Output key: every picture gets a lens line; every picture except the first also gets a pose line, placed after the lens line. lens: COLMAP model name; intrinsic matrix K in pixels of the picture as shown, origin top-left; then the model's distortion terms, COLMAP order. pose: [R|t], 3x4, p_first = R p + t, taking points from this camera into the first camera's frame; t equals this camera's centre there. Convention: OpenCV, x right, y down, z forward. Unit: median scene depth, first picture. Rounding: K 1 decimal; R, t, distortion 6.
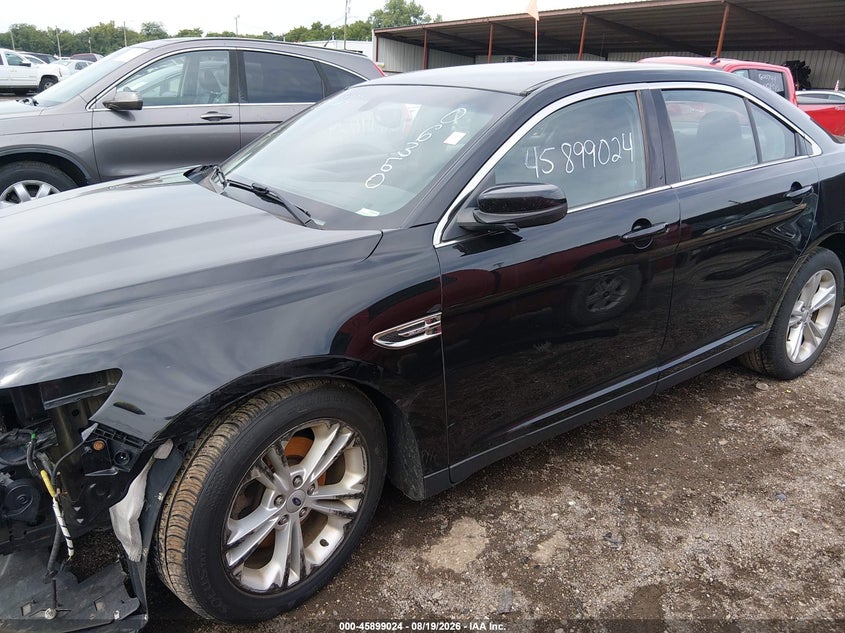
lens RADIAL K [[622.1, 0, 422.5], [0, 622.1, 316.5], [0, 0, 1]] dist [0.098324, -0.143085]
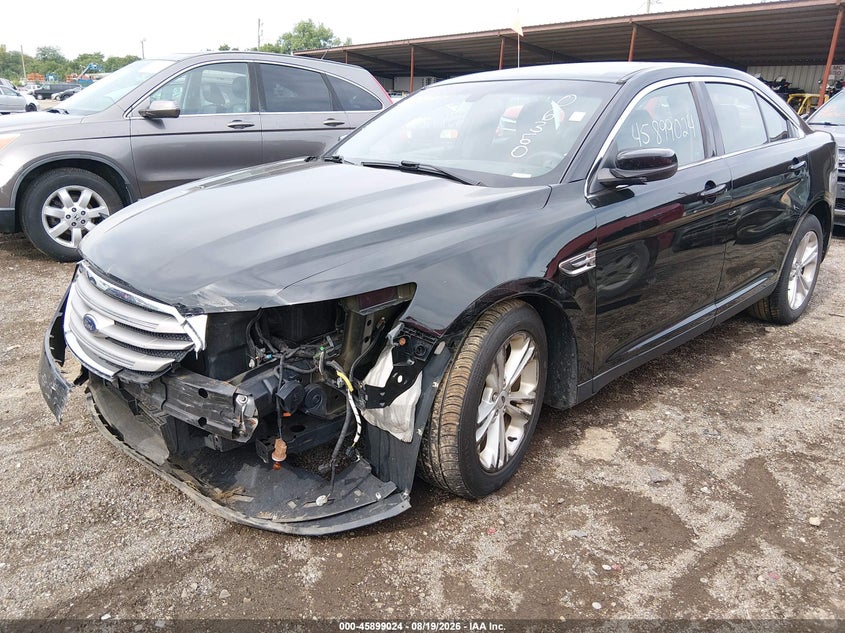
lens RADIAL K [[622.1, 0, 422.5], [0, 622.1, 316.5], [0, 0, 1]] dist [0.098324, -0.143085]
pose [[0.991320, -0.052932, 0.120343, -0.392198], [0.056557, 0.998037, -0.026904, 0.118972], [-0.118682, 0.033477, 0.992368, -0.179882]]
